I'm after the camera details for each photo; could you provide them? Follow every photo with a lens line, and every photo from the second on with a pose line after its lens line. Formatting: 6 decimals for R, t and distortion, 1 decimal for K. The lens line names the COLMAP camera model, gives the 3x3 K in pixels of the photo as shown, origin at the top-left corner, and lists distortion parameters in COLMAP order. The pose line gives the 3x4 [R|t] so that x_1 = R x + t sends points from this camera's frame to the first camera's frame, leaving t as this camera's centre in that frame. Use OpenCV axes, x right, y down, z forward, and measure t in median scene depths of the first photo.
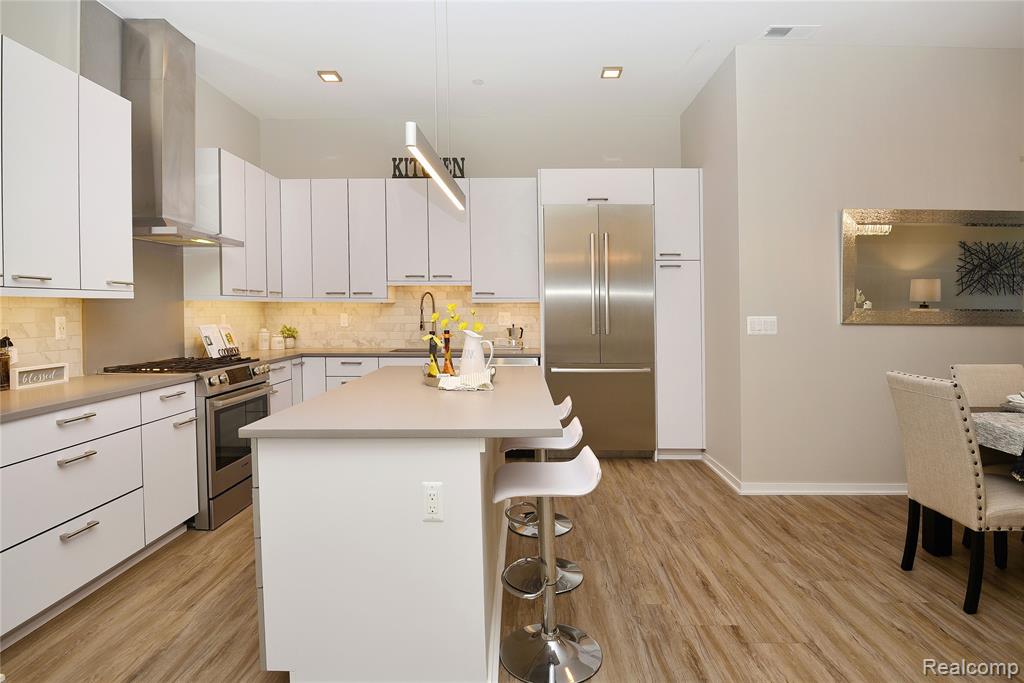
lens RADIAL K [[571.2, 0, 513.7], [0, 571.2, 316.9], [0, 0, 1]] dist [-0.016077, -0.011080]
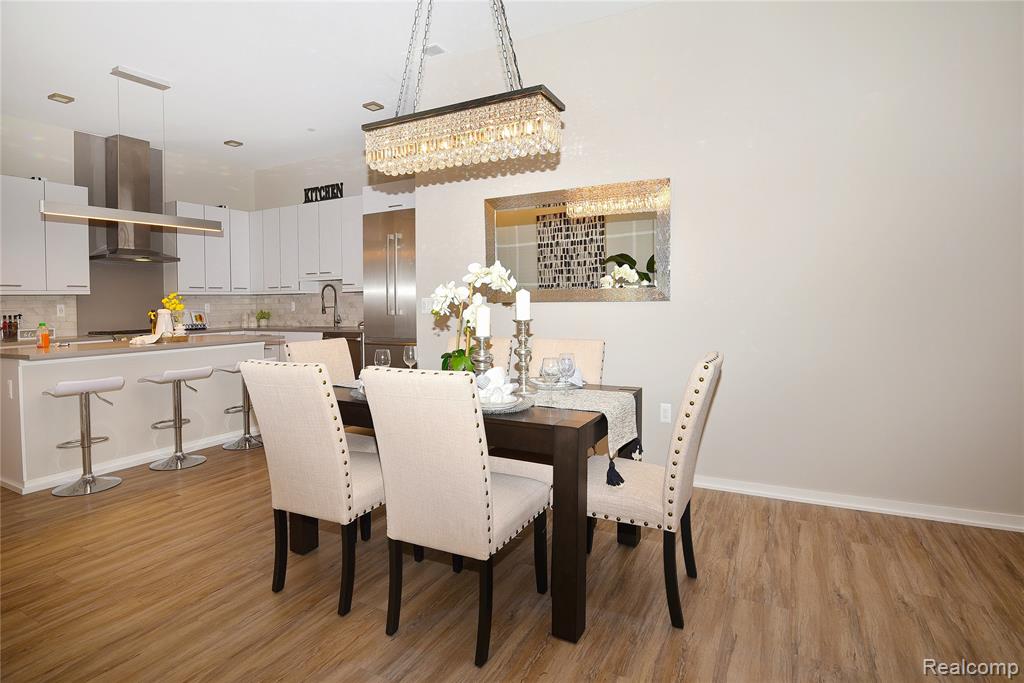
lens RADIAL K [[533.5, 0, 491.6], [0, 533.5, 324.2], [0, 0, 1]] dist [-0.020120, -0.005831]
pose [[0.883607, 0.001048, -0.468228, 1.136323], [0.012605, 0.999582, 0.026025, 0.032546], [0.468059, -0.028898, 0.883224, 0.083963]]
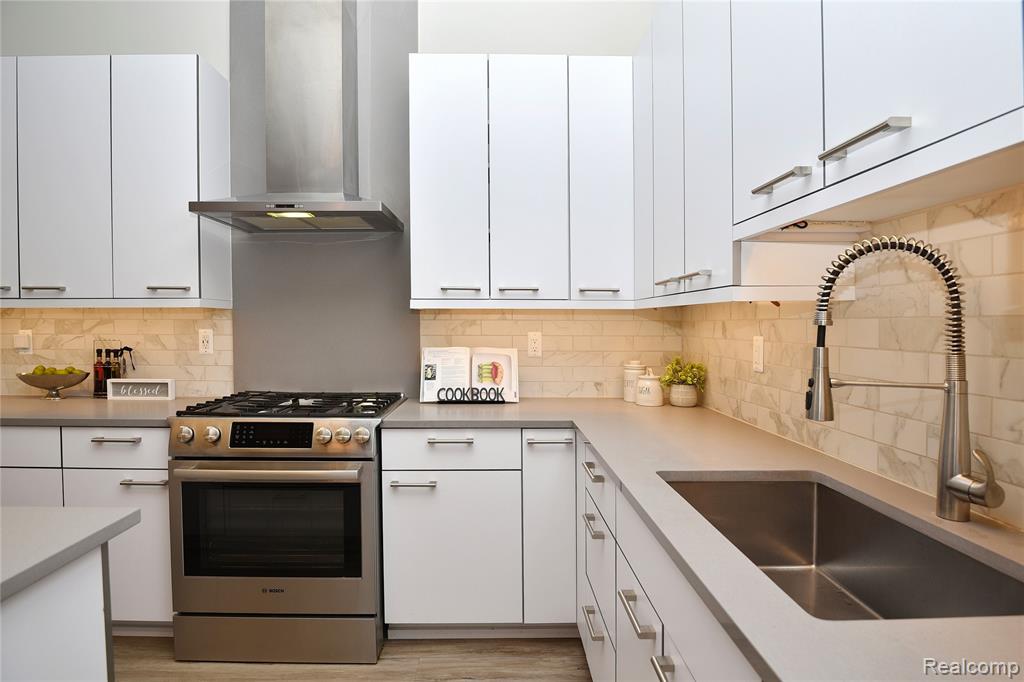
lens RADIAL K [[543.6, 0, 481.2], [0, 543.6, 334.4], [0, 0, 1]] dist [-0.006017, -0.000648]
pose [[0.005316, 0.023088, -0.999719, 0.069783], [-0.018956, 0.999556, 0.022983, -0.017246], [0.999806, 0.018828, 0.005752, 1.220155]]
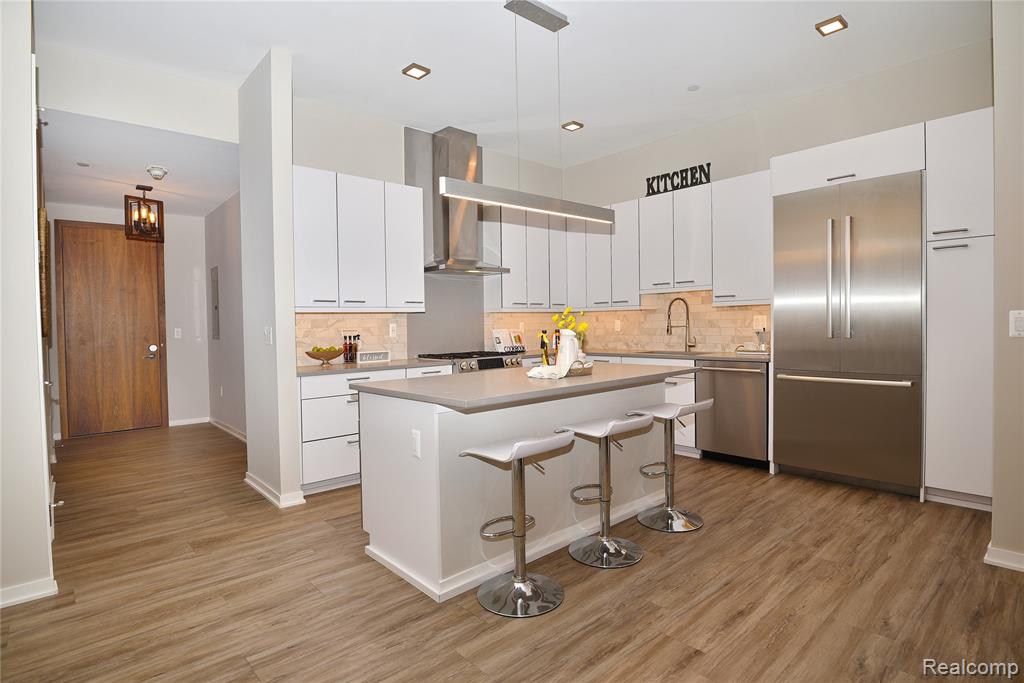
lens RADIAL K [[533.5, 0, 507.0], [0, 533.5, 342.6], [0, 0, 1]] dist [-0.020120, -0.005831]
pose [[0.669692, 0.010232, -0.742568, 0.533018], [0.008759, 0.999727, 0.021675, 0.021438], [0.742587, -0.021020, 0.669420, 0.143782]]
